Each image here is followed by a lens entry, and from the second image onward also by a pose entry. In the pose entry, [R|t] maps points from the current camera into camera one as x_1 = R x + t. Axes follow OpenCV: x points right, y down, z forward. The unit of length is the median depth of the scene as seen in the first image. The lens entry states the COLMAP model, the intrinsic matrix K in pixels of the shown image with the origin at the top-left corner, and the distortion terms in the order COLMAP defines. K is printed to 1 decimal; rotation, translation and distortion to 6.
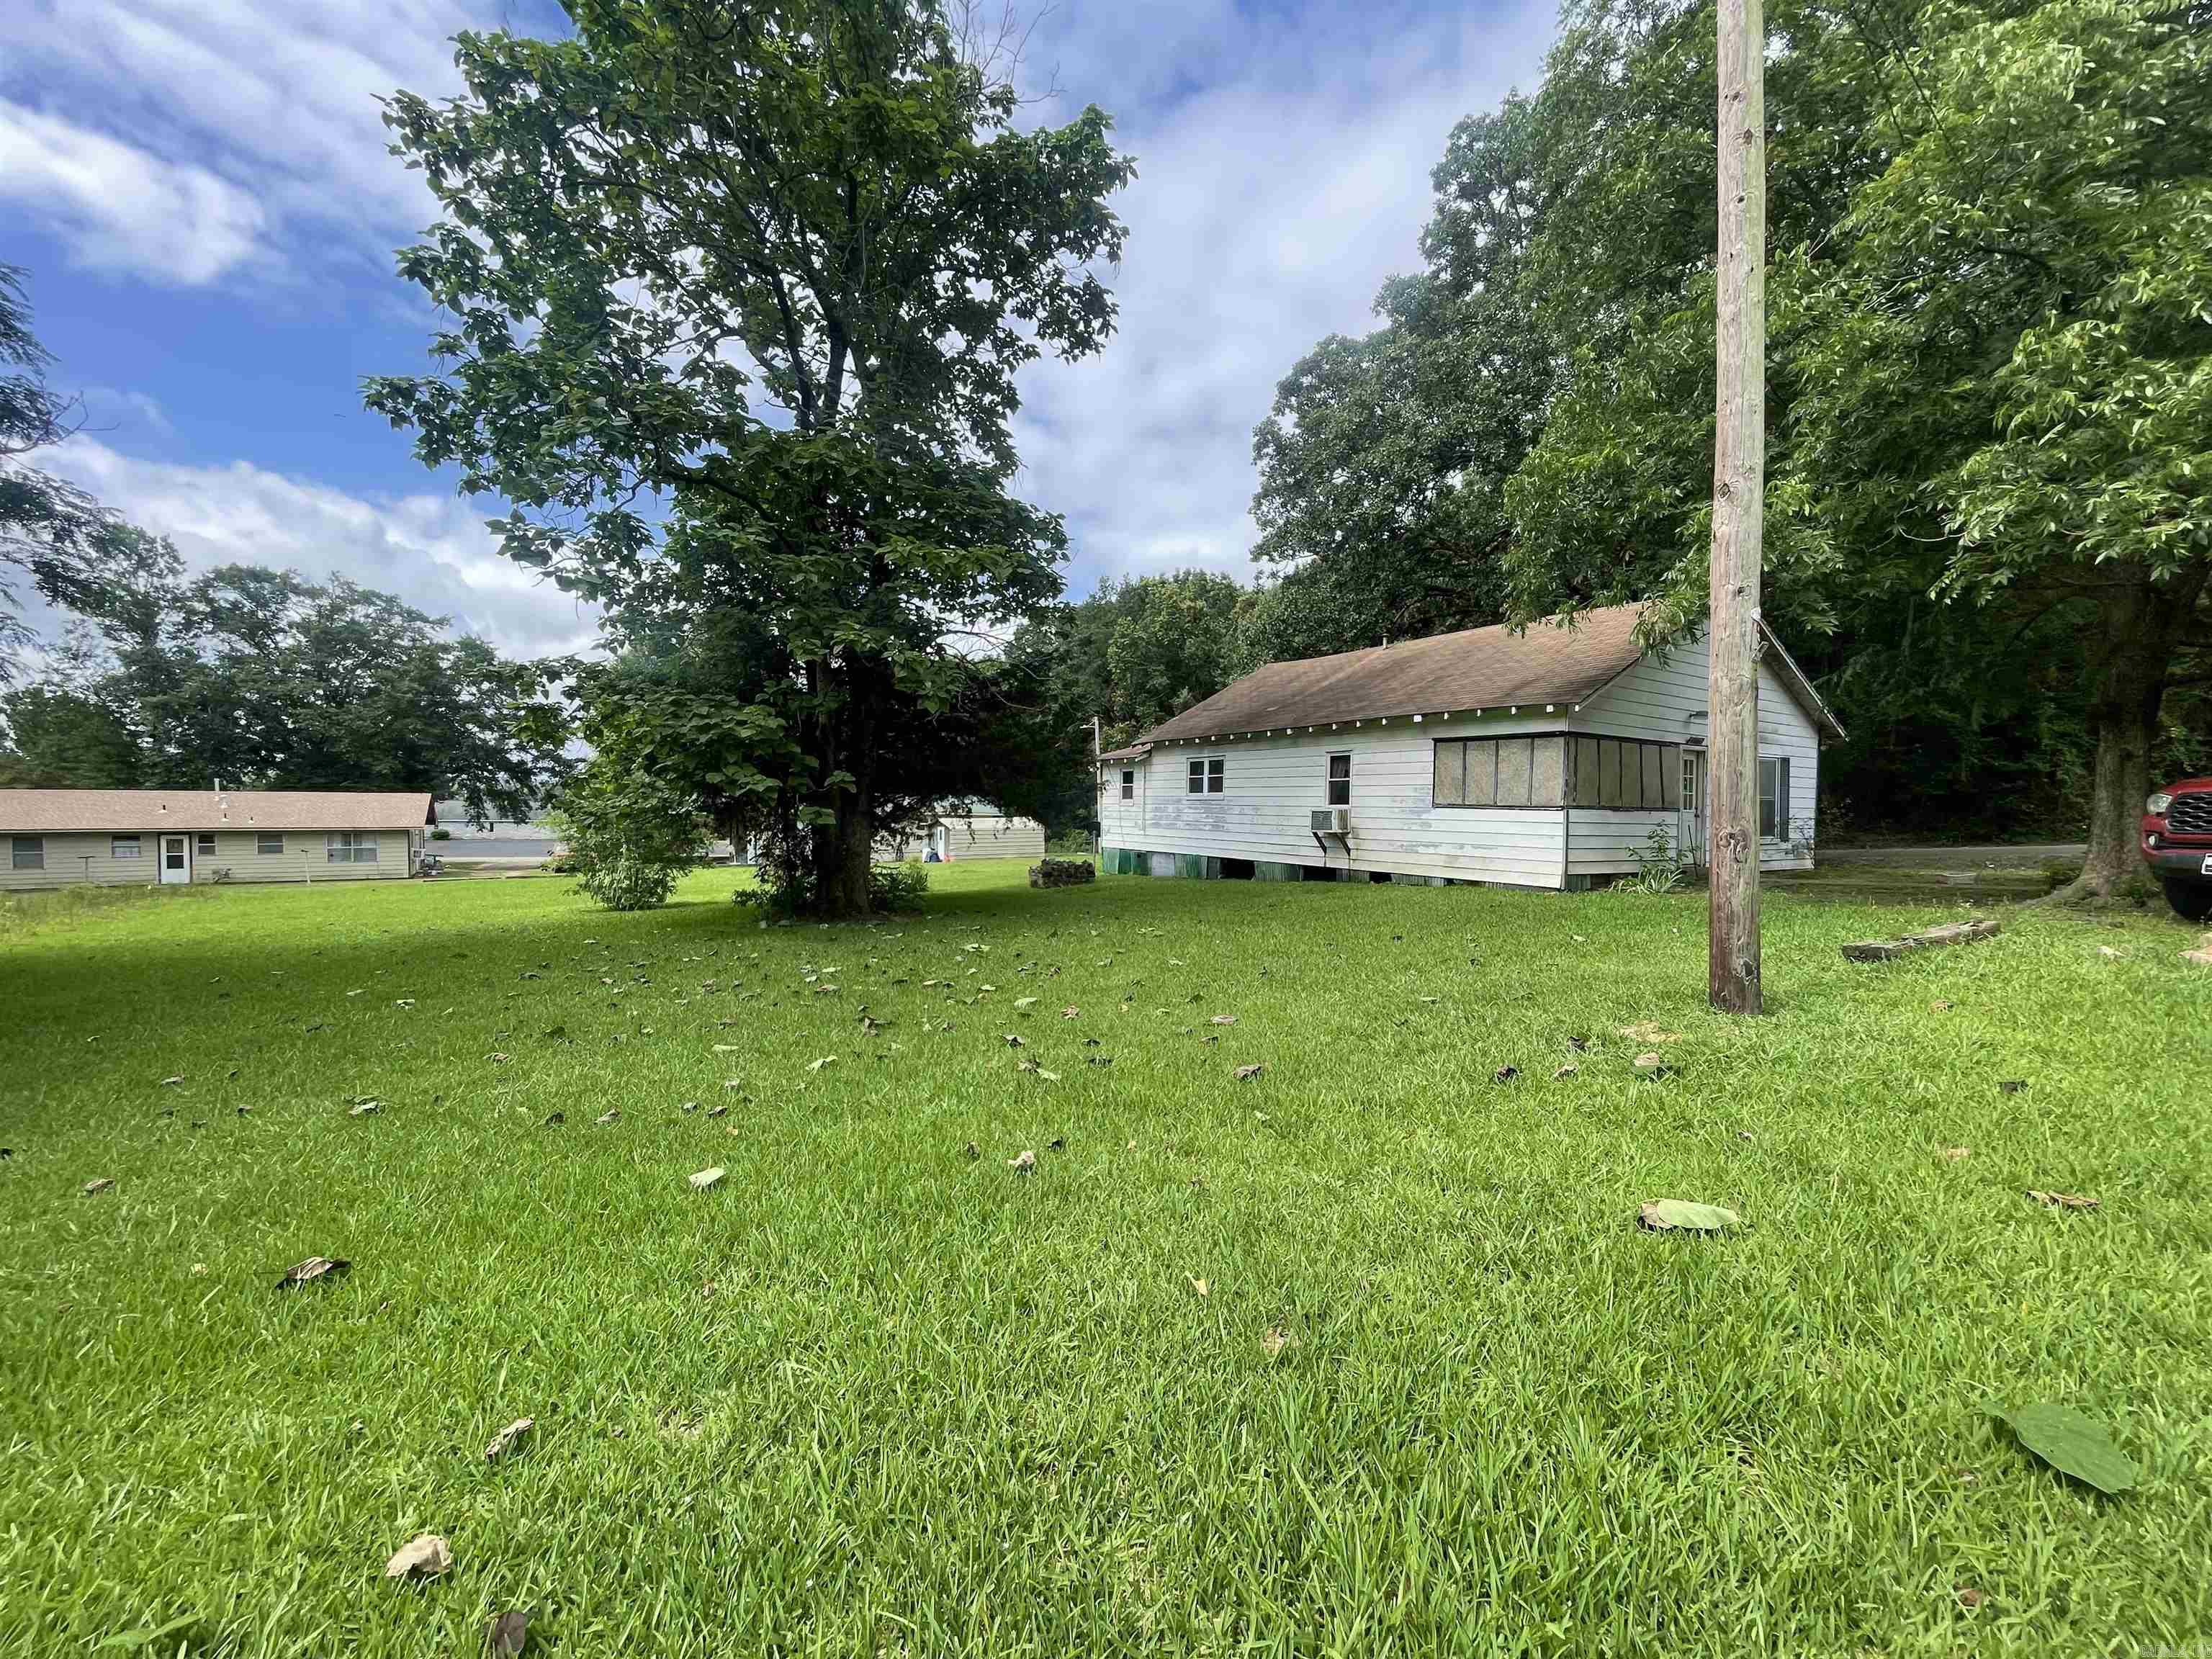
lens RADIAL K [[889.6, 0, 1092.0], [0, 889.6, 831.1], [0, 0, 1]] dist [0.000744, -0.000382]
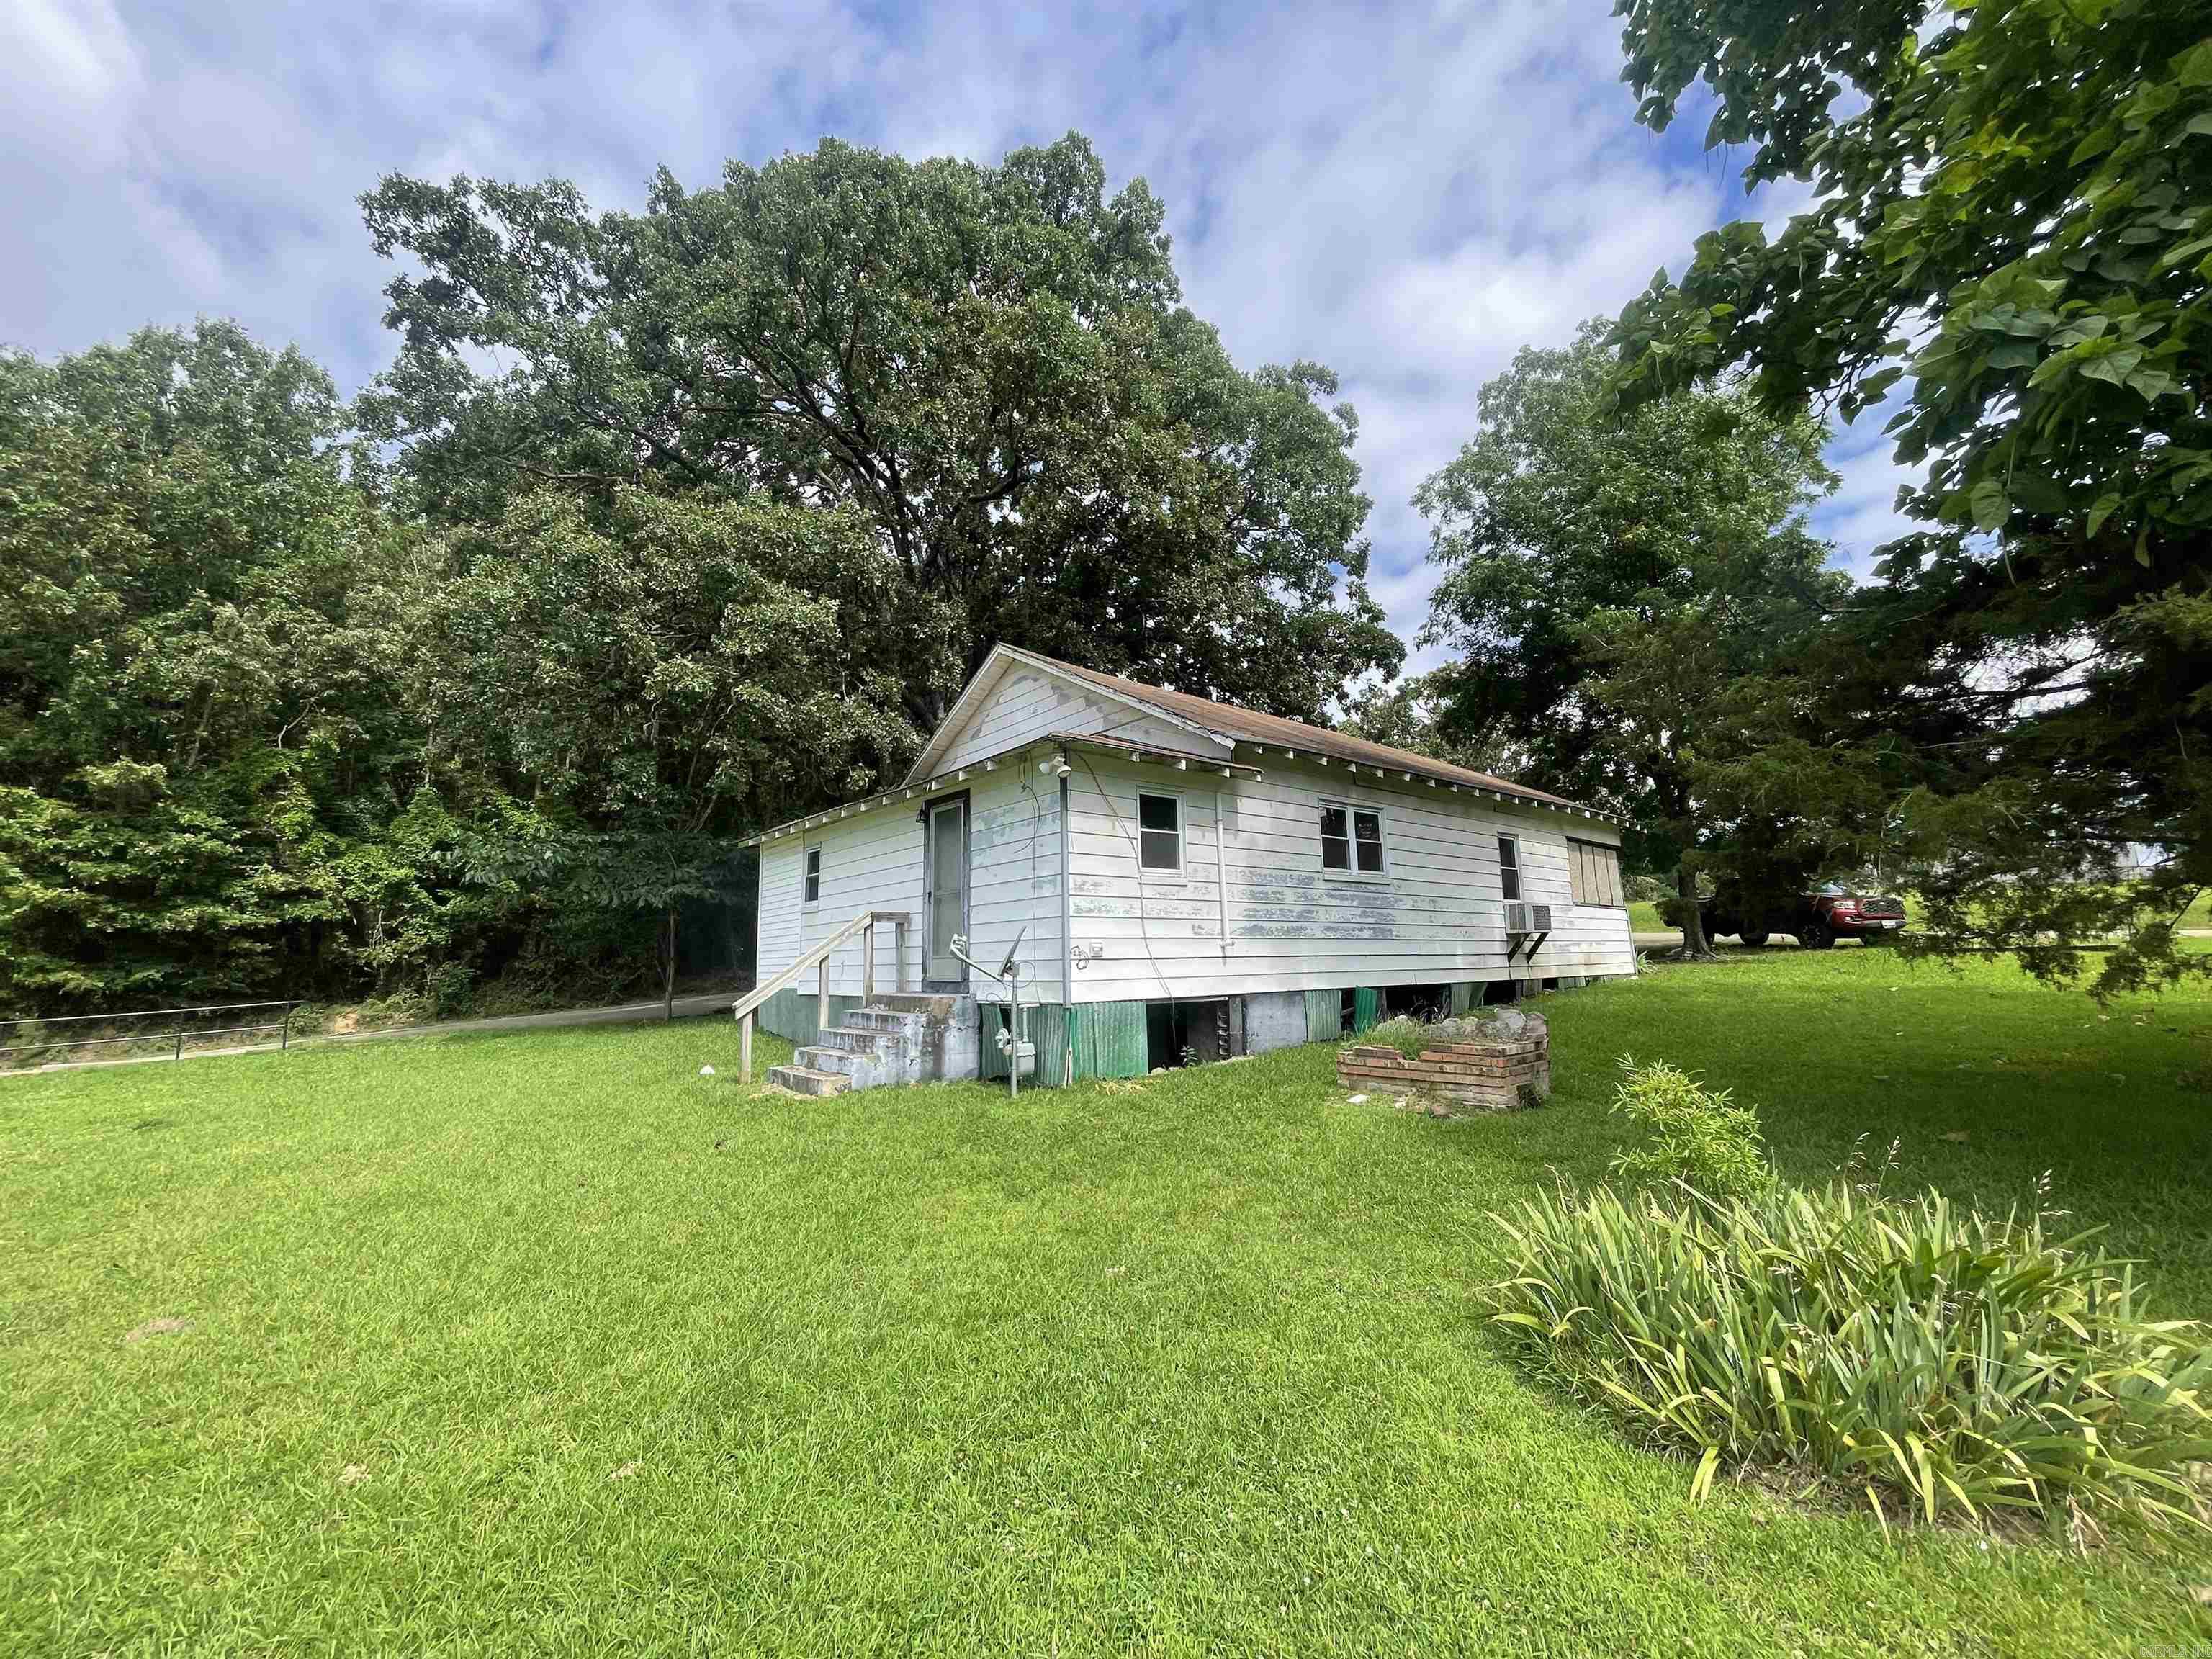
lens RADIAL K [[889.6, 0, 1120.9], [0, 889.6, 822.4], [0, 0, 1]] dist [0.000744, -0.000382]
pose [[-0.148201, 0.119788, 0.981676, -0.408676], [0.027673, 0.992751, -0.116962, -0.012912], [-0.988570, 0.009832, -0.150442, 1.290412]]
